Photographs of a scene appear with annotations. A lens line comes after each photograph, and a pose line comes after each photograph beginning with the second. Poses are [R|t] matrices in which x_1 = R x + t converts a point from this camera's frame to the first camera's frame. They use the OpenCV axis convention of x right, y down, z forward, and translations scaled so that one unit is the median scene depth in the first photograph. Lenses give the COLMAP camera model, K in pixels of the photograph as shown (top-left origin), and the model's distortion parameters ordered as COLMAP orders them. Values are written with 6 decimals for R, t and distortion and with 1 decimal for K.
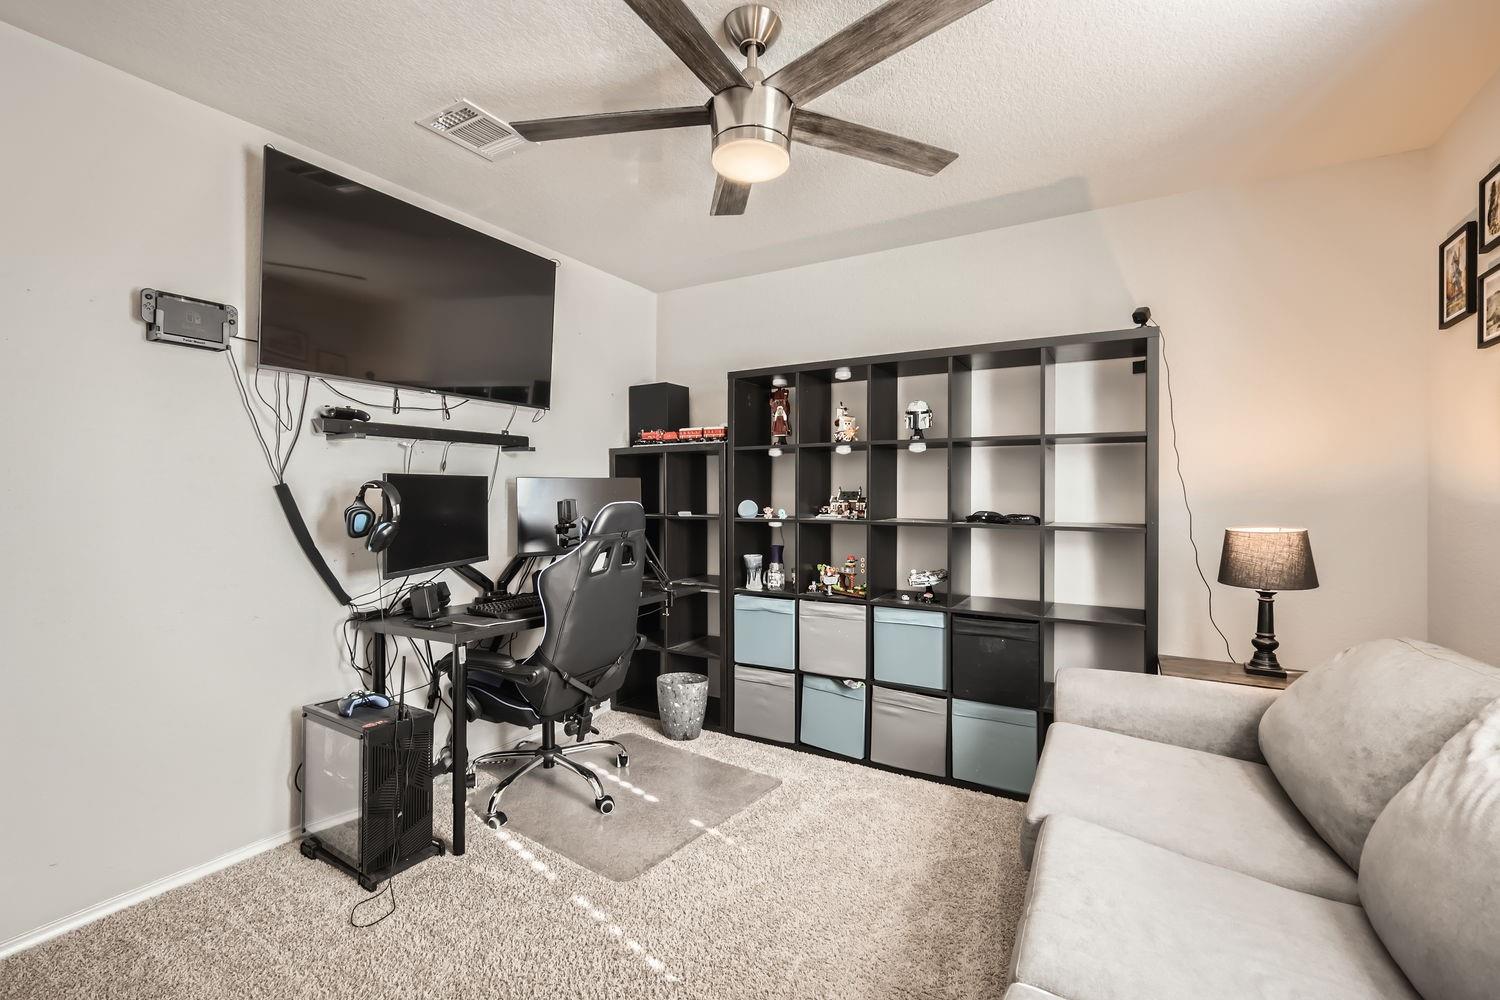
lens RADIAL K [[658.2, 0, 747.2], [0, 658.2, 488.6], [0, 0, 1]] dist [0.003702, 0.000224]
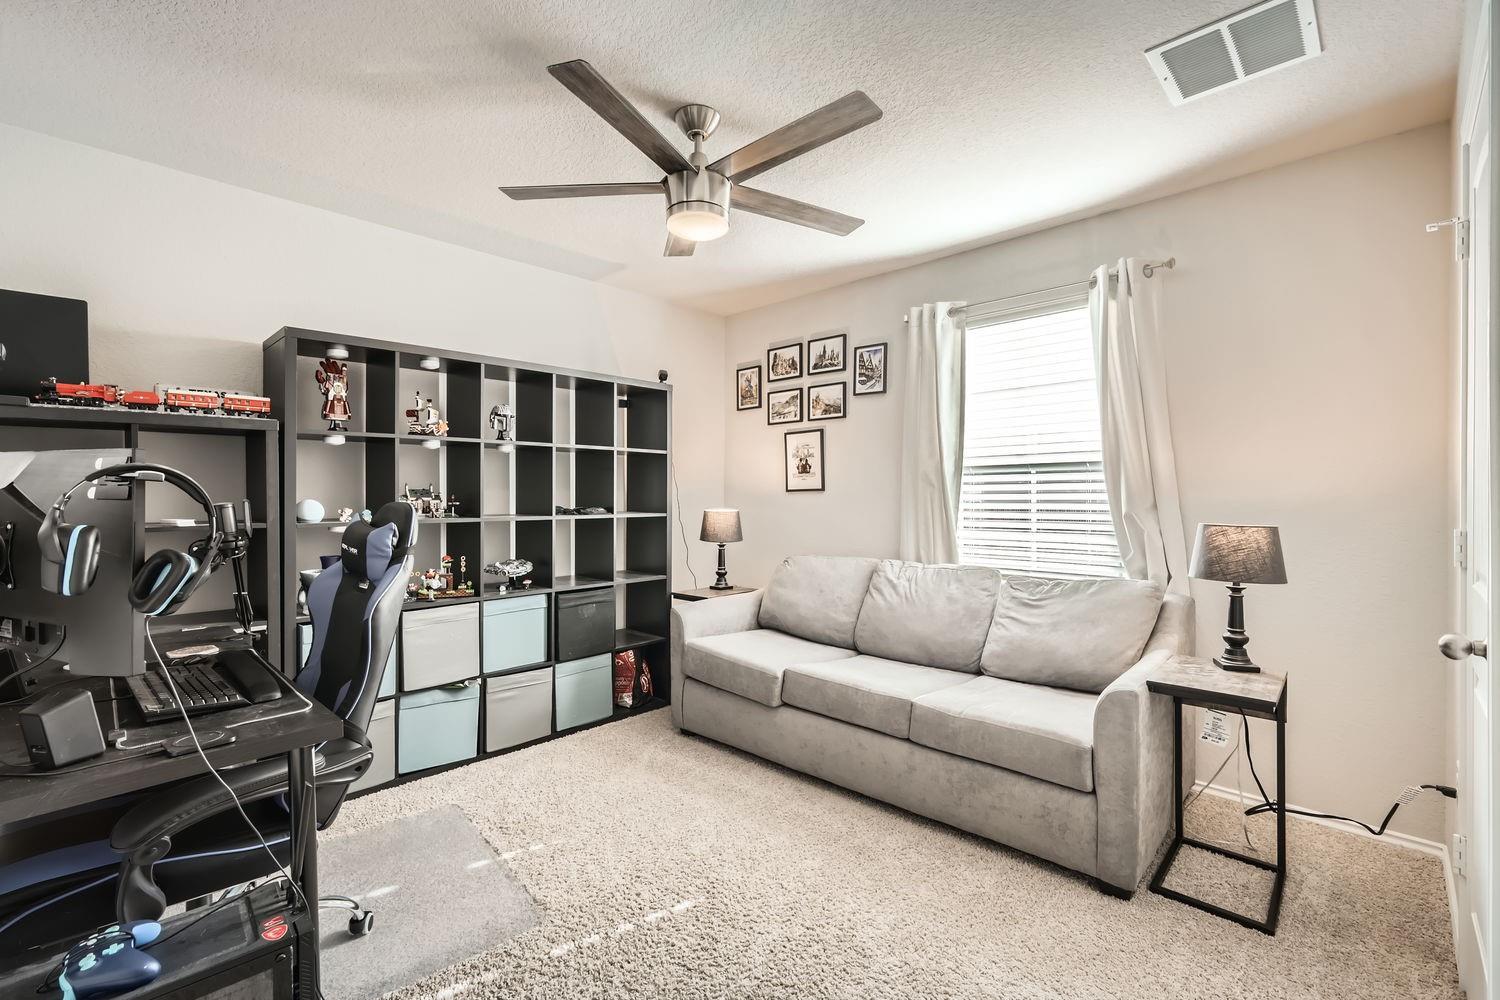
lens RADIAL K [[673.4, 0, 738.3], [0, 673.4, 483.5], [0, 0, 1]] dist [0.000160, 0.000006]
pose [[0.223704, 0.008795, 0.974618, -0.790125], [-0.007145, 0.999947, -0.007383, 0.001117], [-0.974631, -0.005312, 0.223755, 0.411956]]
